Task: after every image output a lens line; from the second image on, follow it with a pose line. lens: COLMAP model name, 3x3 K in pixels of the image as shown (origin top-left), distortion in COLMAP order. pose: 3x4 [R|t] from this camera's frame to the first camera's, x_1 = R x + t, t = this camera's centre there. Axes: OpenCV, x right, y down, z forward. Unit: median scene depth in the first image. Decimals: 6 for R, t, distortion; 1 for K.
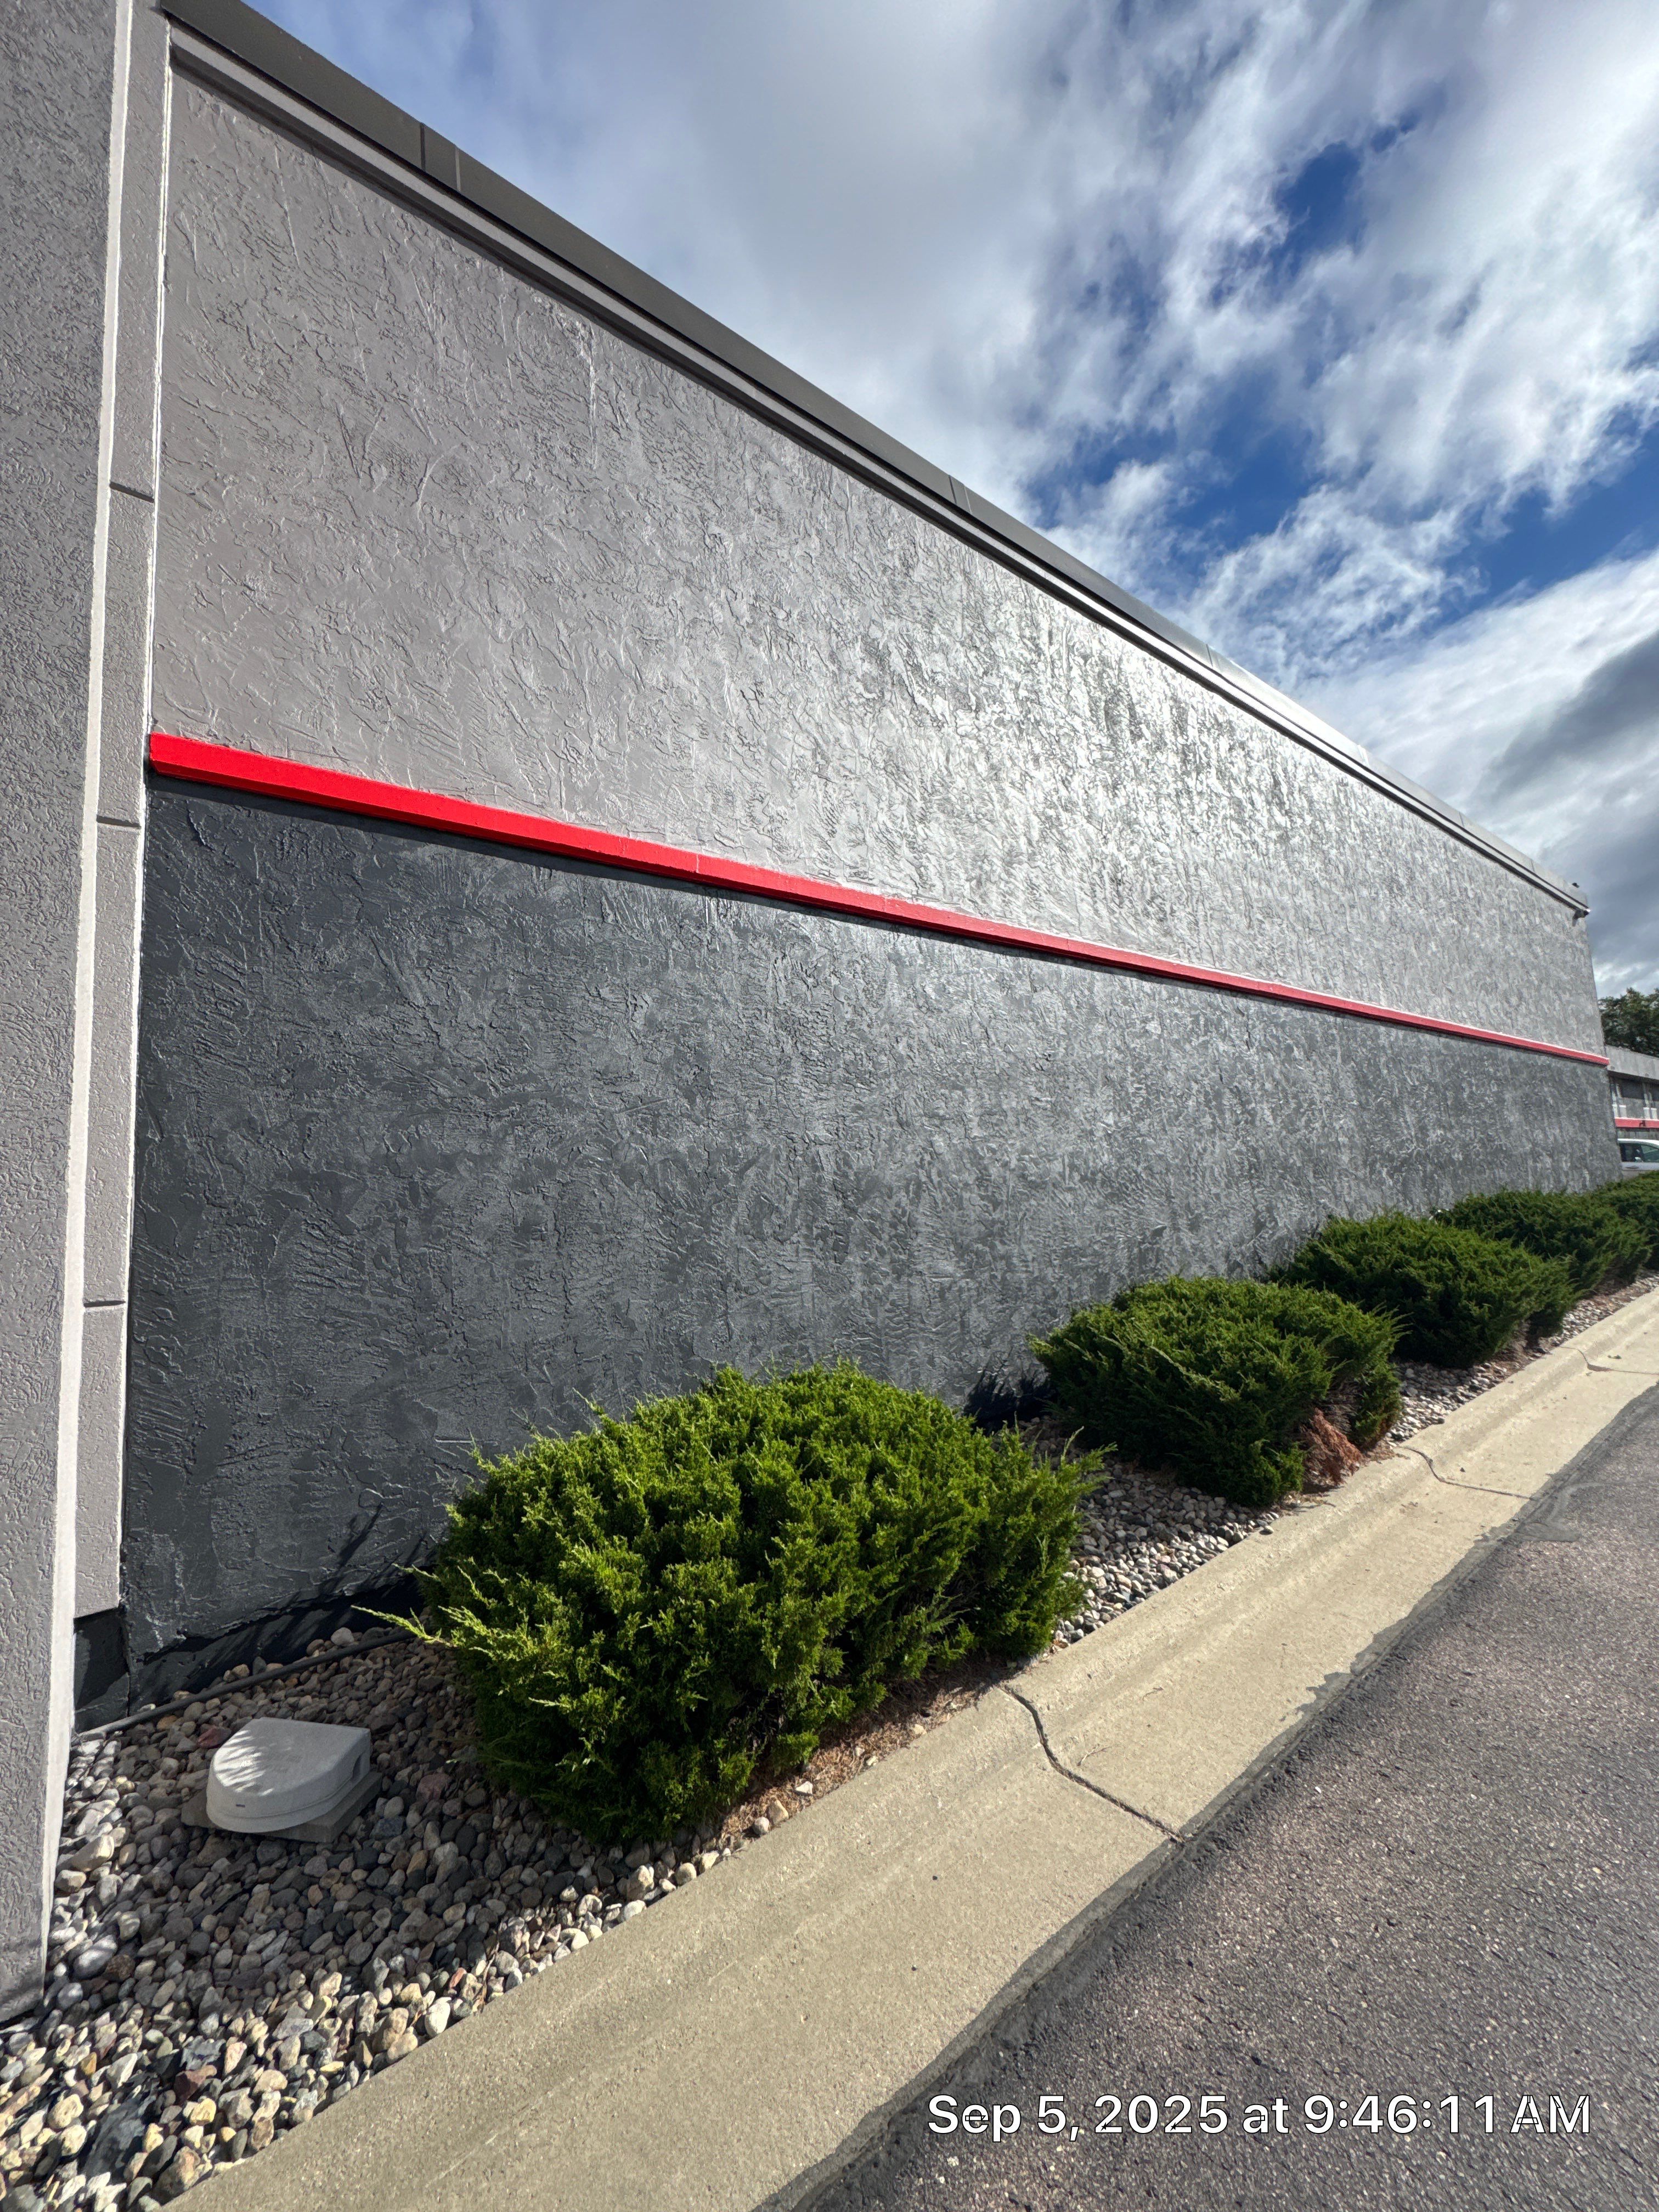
lens RADIAL K [[942.9, 0, 829.5], [0, 942.9, 1106.0], [0, 0, 1]] dist [0.001022, 0.000142]
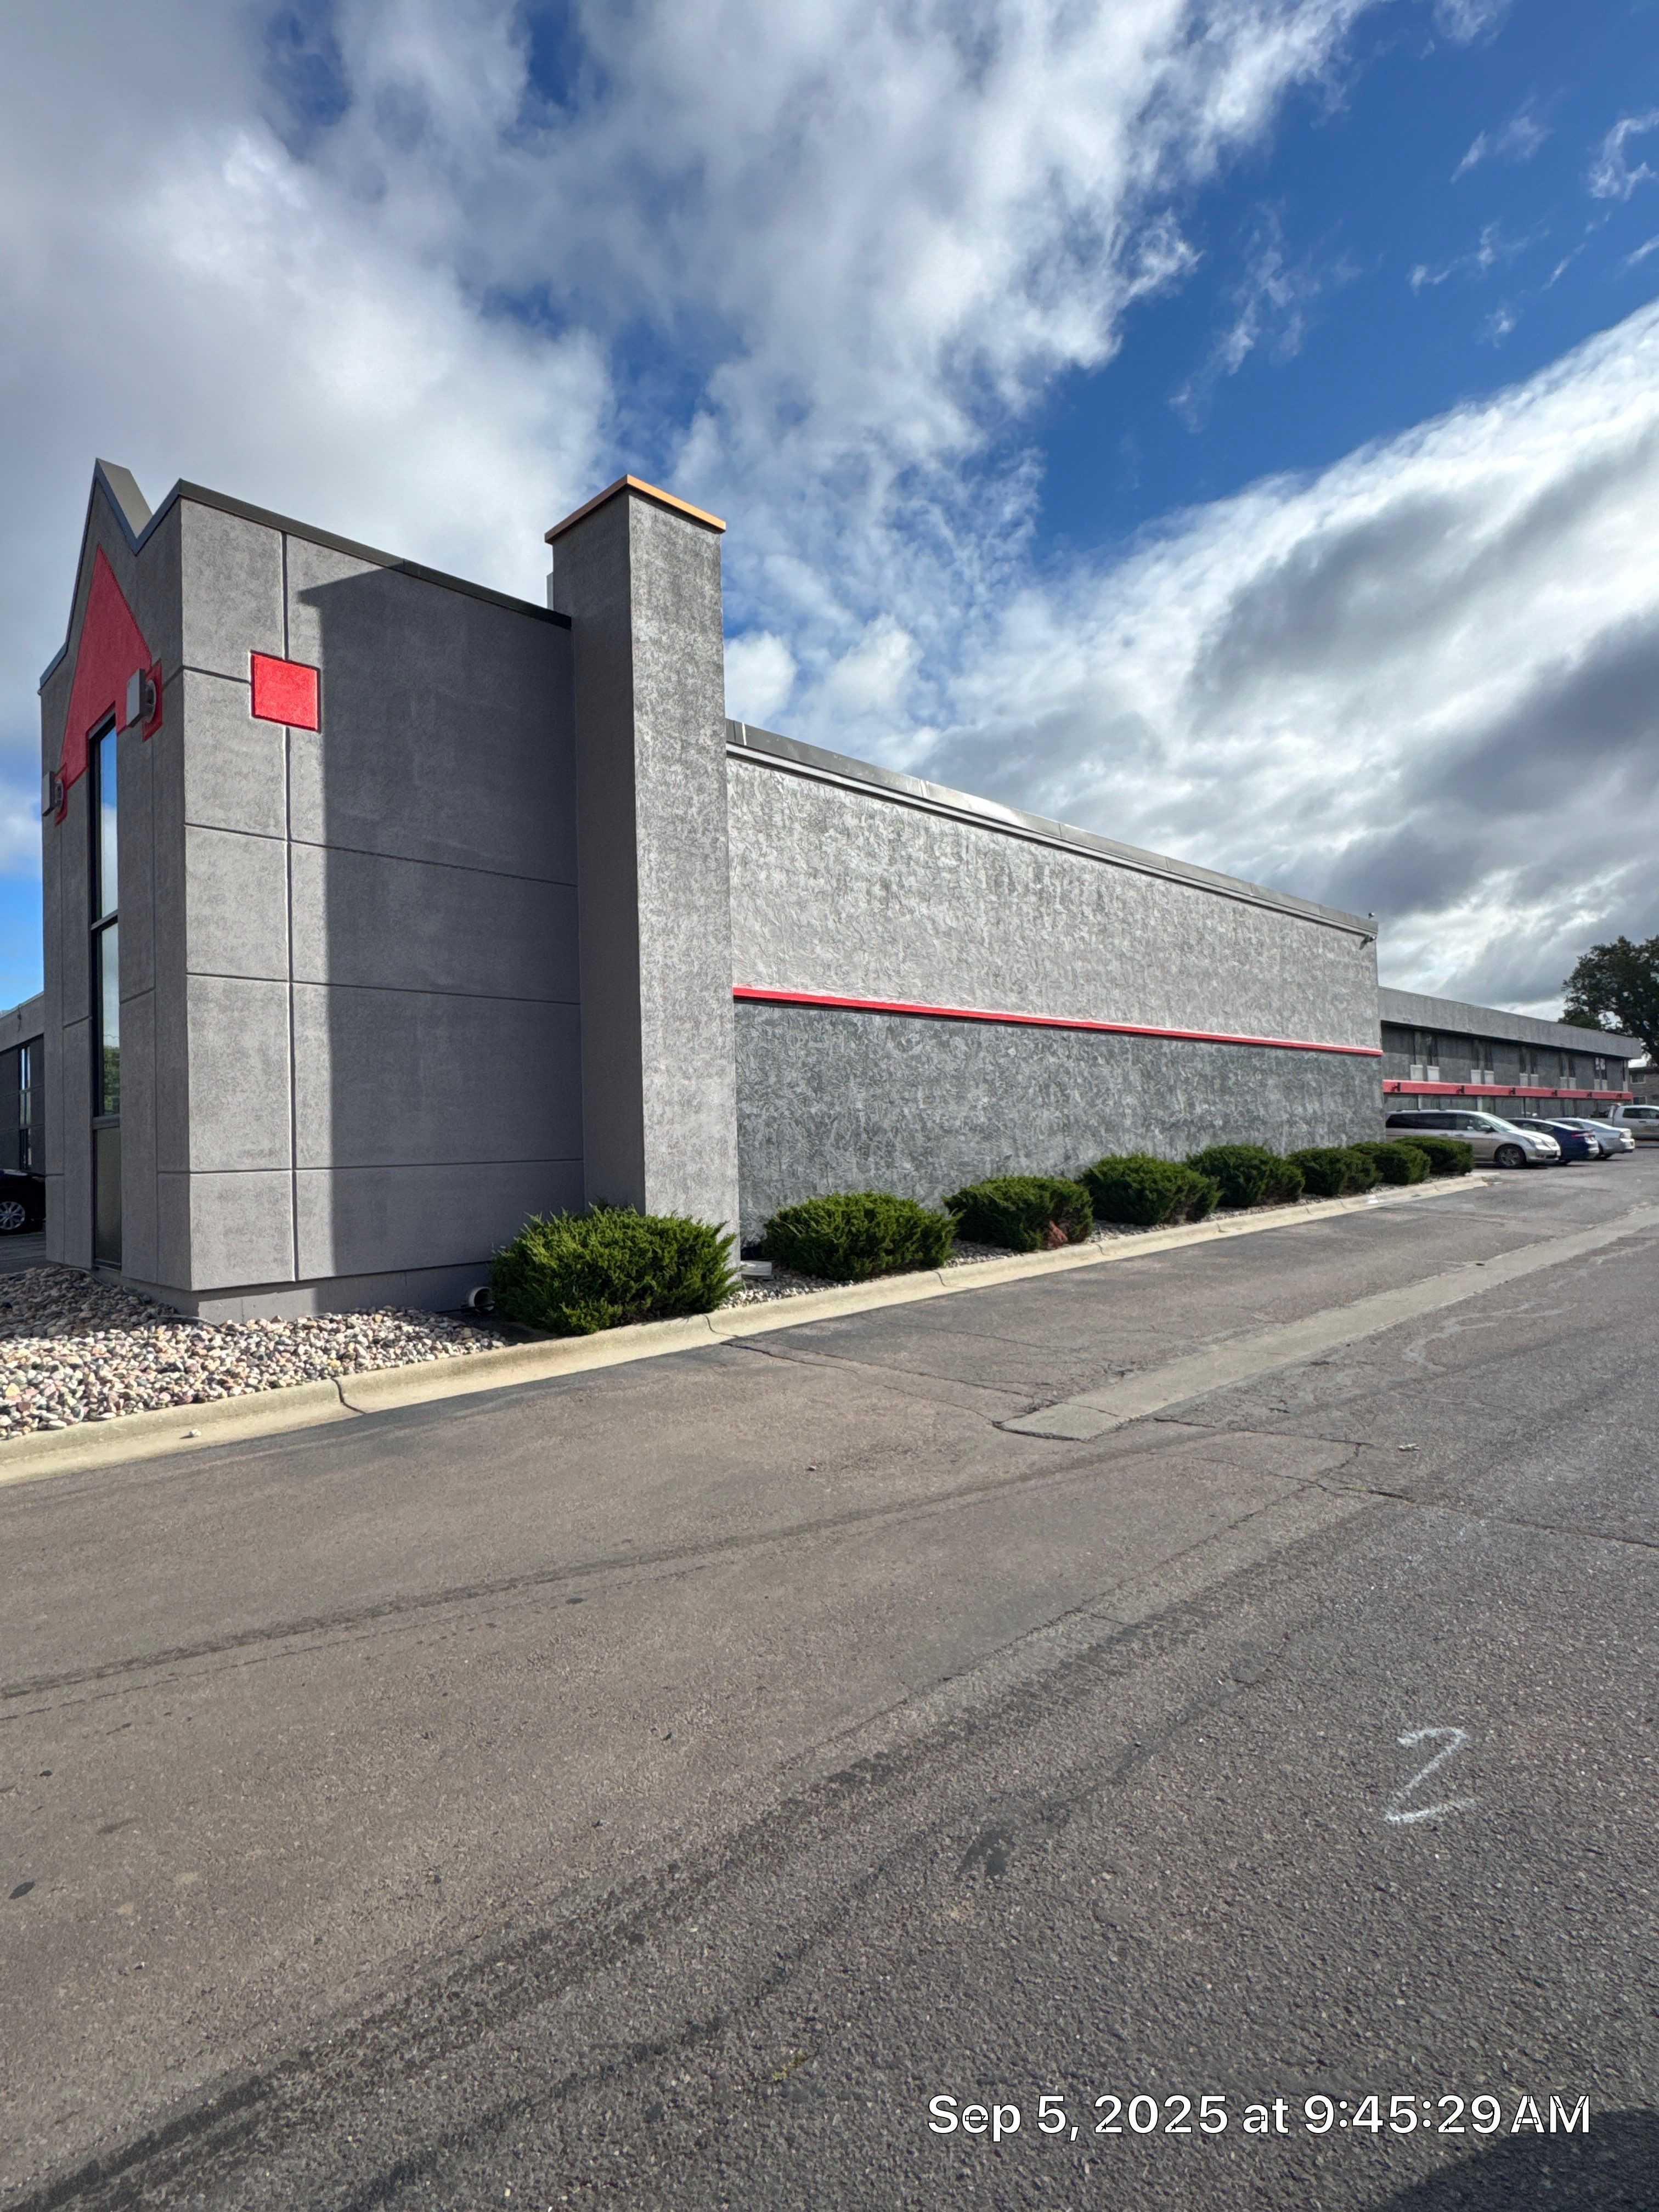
lens RADIAL K [[1509.6, 0, 829.5], [0, 1509.6, 1106.0], [0, 0, 1]] dist [-0.001545, -0.000373]
pose [[0.991406, 0.029328, 0.127489, -0.379756], [-0.037208, 0.997512, 0.059874, -0.131742], [-0.125416, -0.064103, 0.990031, -1.842176]]
